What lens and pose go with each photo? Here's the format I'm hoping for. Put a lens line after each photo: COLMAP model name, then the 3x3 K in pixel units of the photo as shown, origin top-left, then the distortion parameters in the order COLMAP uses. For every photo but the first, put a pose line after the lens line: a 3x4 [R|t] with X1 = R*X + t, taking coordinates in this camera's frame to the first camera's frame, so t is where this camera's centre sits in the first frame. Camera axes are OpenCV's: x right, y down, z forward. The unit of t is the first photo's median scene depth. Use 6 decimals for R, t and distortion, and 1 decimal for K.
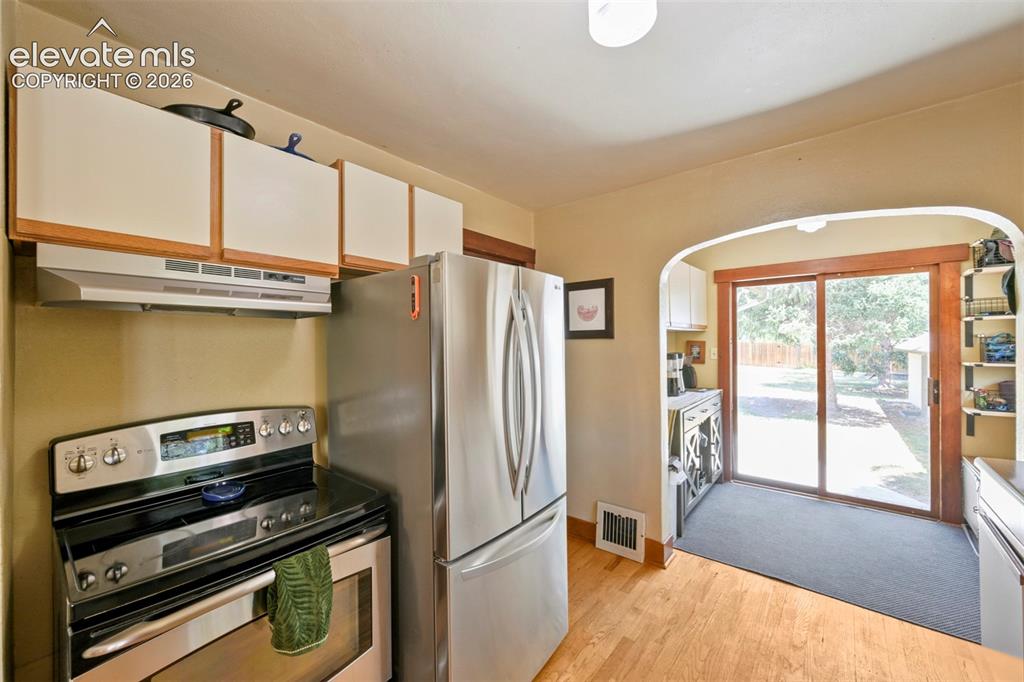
lens RADIAL K [[402.9, 0, 505.5], [0, 402.9, 342.0], [0, 0, 1]] dist [-0.001826, 0.001006]
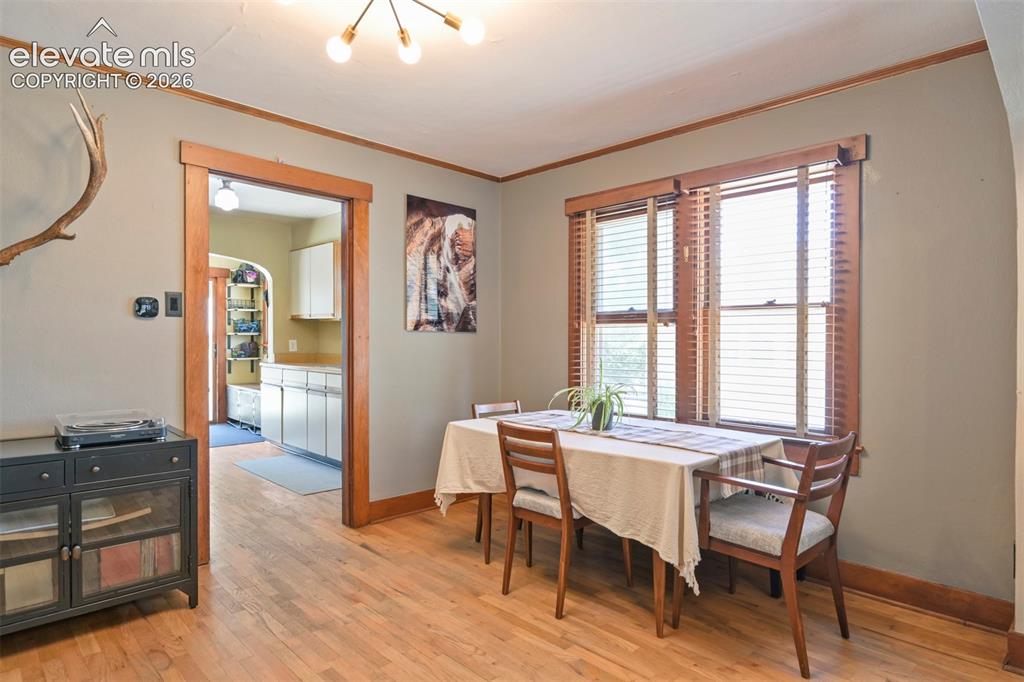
lens RADIAL K [[575.3, 0, 531.6], [0, 575.3, 359.7], [0, 0, 1]] dist [0.000691, -0.001103]
pose [[0.084173, -0.017875, 0.996291, -1.304398], [-0.012297, 0.999744, 0.018976, 0.098971], [-0.996375, -0.013848, 0.083932, -0.577346]]
